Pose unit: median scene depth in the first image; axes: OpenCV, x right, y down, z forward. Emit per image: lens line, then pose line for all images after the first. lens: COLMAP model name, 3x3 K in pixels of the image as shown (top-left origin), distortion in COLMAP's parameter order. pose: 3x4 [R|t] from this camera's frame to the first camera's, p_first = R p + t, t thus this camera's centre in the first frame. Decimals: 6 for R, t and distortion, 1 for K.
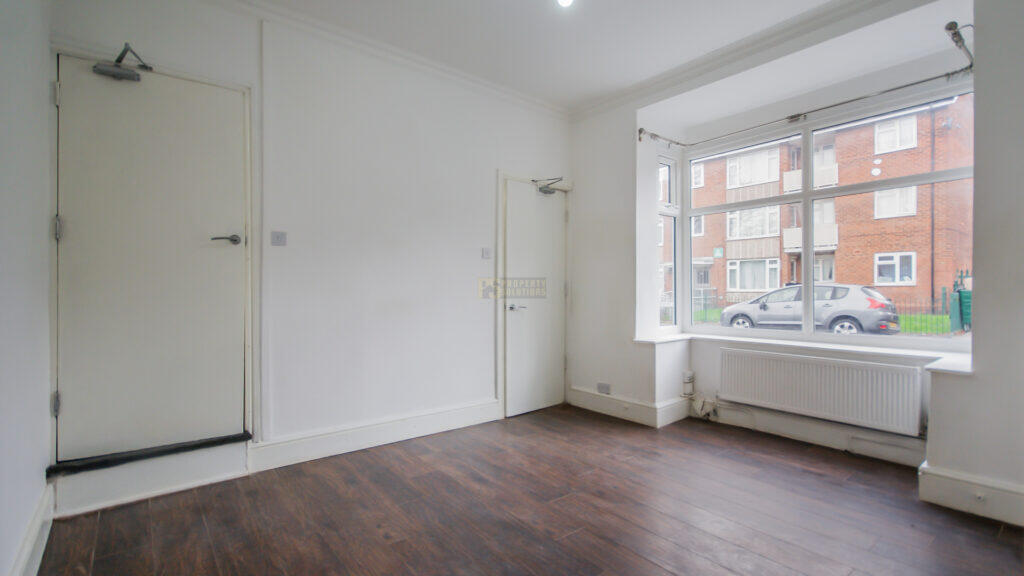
lens RADIAL K [[469.7, 0, 512.0], [0, 469.7, 288.0], [0, 0, 1]] dist [0.038958, 0.000108]
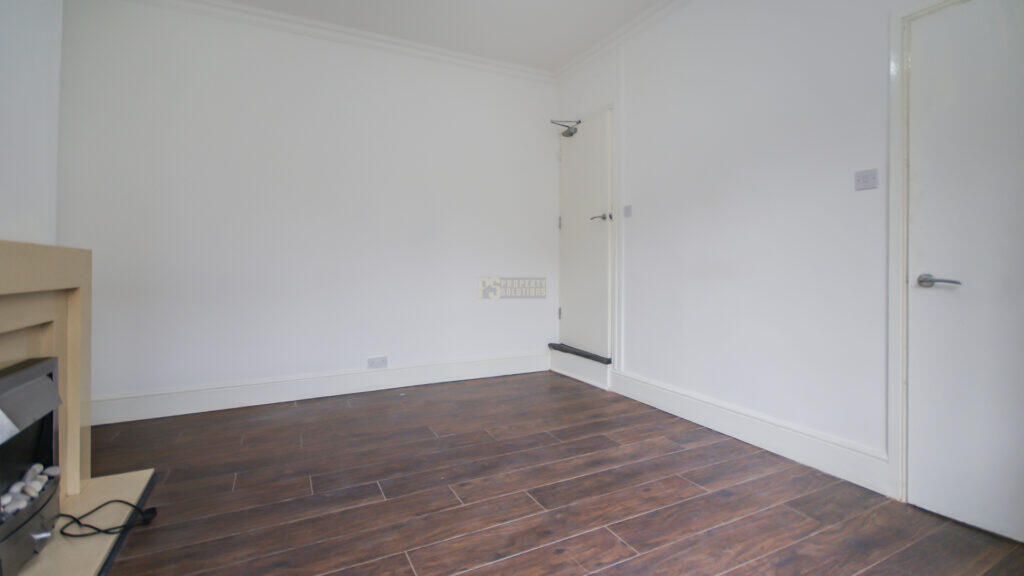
lens RADIAL K [[463.2, 0, 512.4], [0, 463.2, 259.6], [0, 0, 1]] dist [0.000418, 0.000079]
pose [[-0.190967, -0.008975, -0.981556, 0.783664], [0.000338, 0.999958, -0.009209, 0.034084], [0.981596, -0.002090, -0.190955, 0.980195]]
